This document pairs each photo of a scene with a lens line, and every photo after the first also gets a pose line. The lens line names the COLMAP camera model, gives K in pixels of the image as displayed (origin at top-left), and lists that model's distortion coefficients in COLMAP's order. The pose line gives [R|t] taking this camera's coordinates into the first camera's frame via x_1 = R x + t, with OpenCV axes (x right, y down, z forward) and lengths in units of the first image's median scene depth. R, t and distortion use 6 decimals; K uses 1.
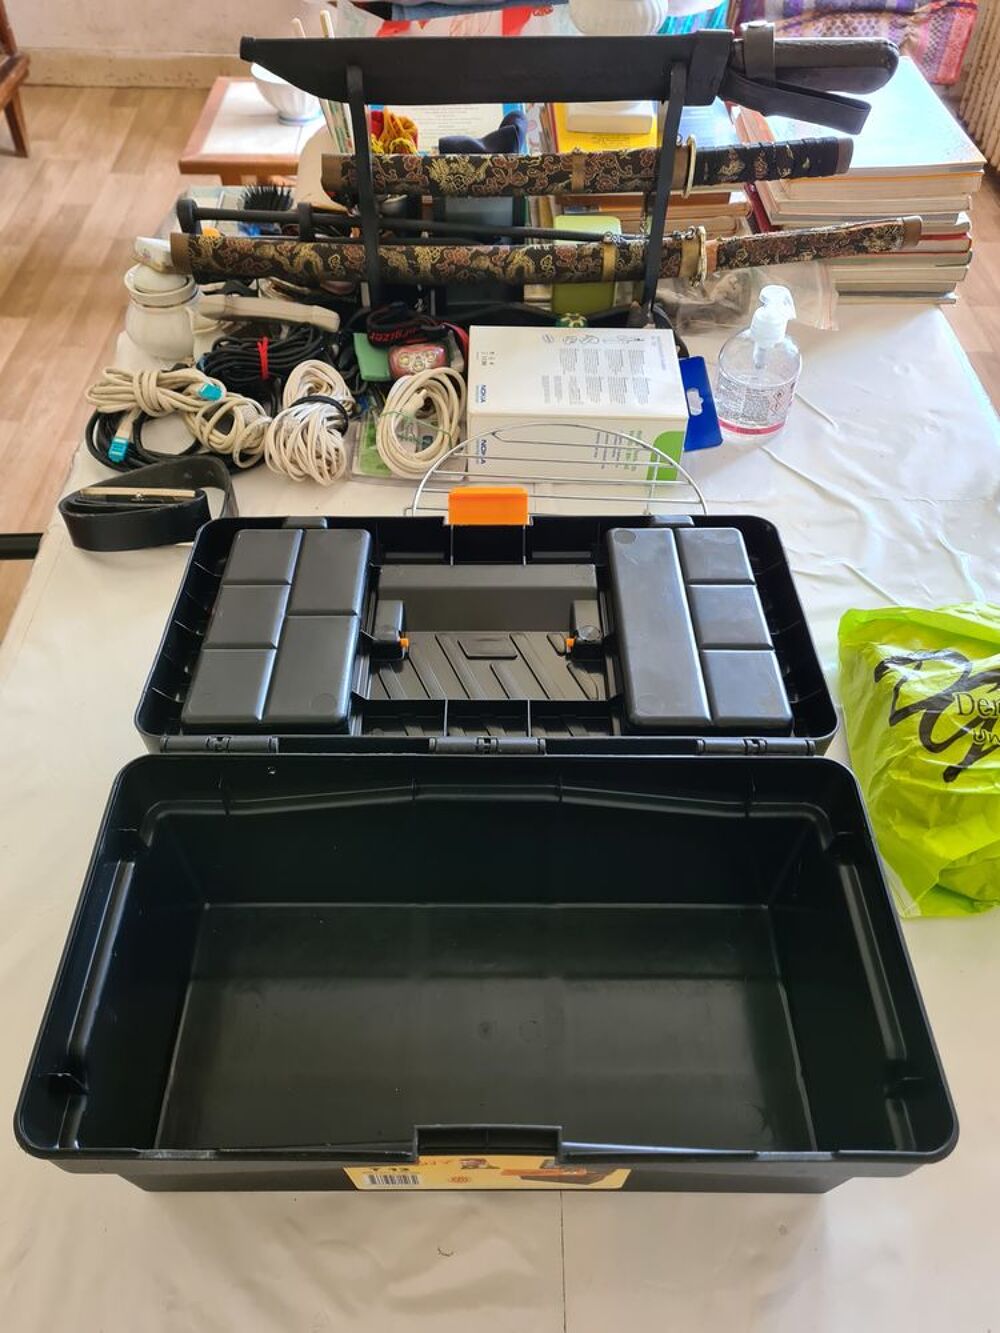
lens RADIAL K [[1049.3, 0, 483.4], [0, 1049.3, 656.5], [0, 0, 1]] dist [0.059735, -0.048774]
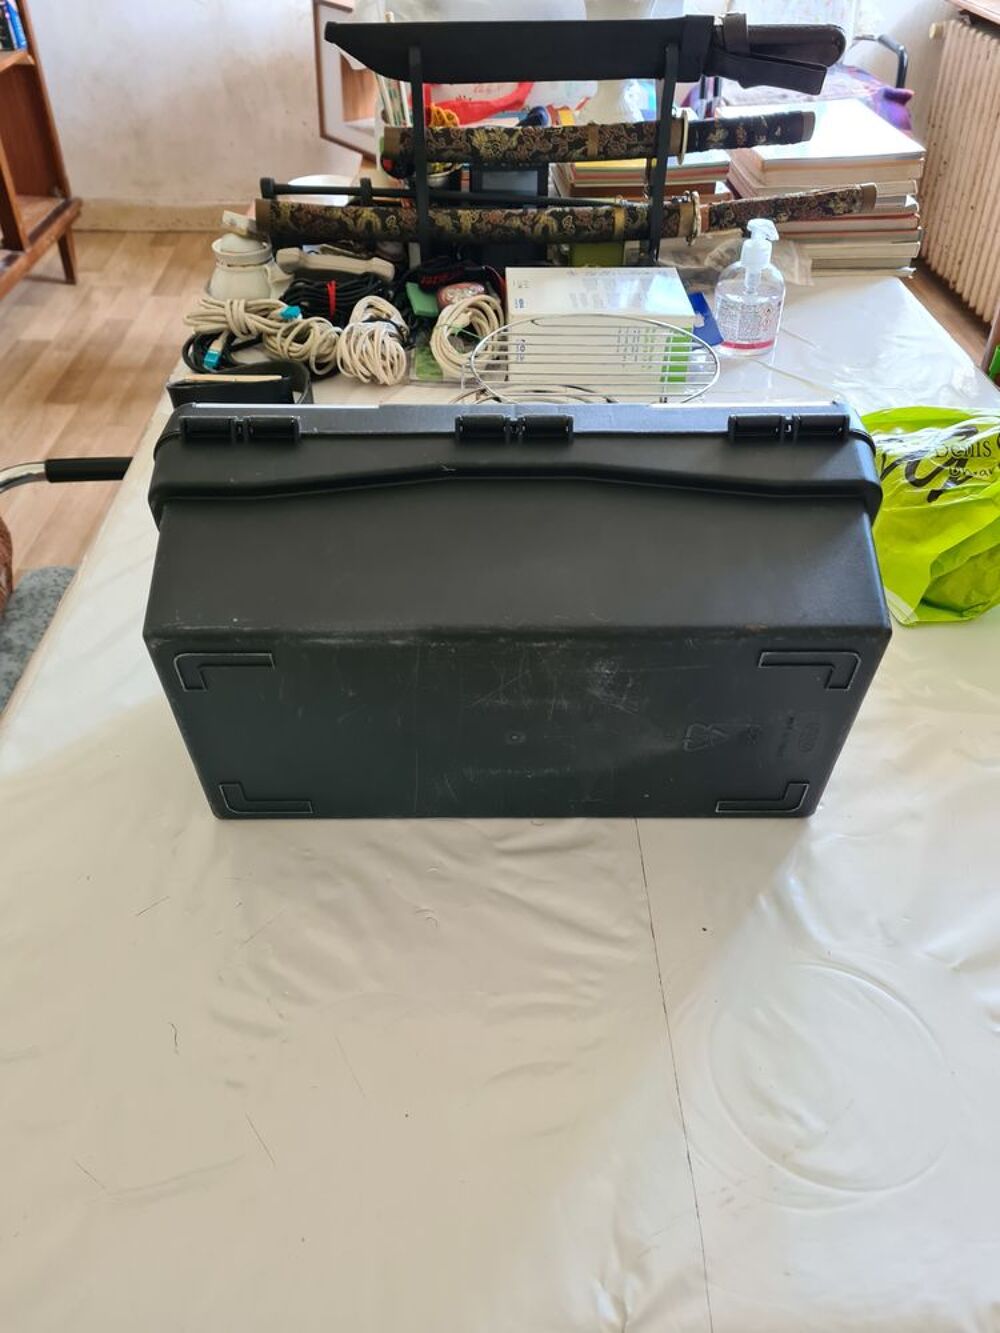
lens RADIAL K [[1049.3, 0, 483.4], [0, 1049.3, 656.5], [0, 0, 1]] dist [0.059735, -0.048774]
pose [[0.999773, -0.019366, 0.008860, -0.059121], [0.020553, 0.986377, -0.163211, 0.326829], [-0.005578, 0.163356, 0.986551, -0.109421]]
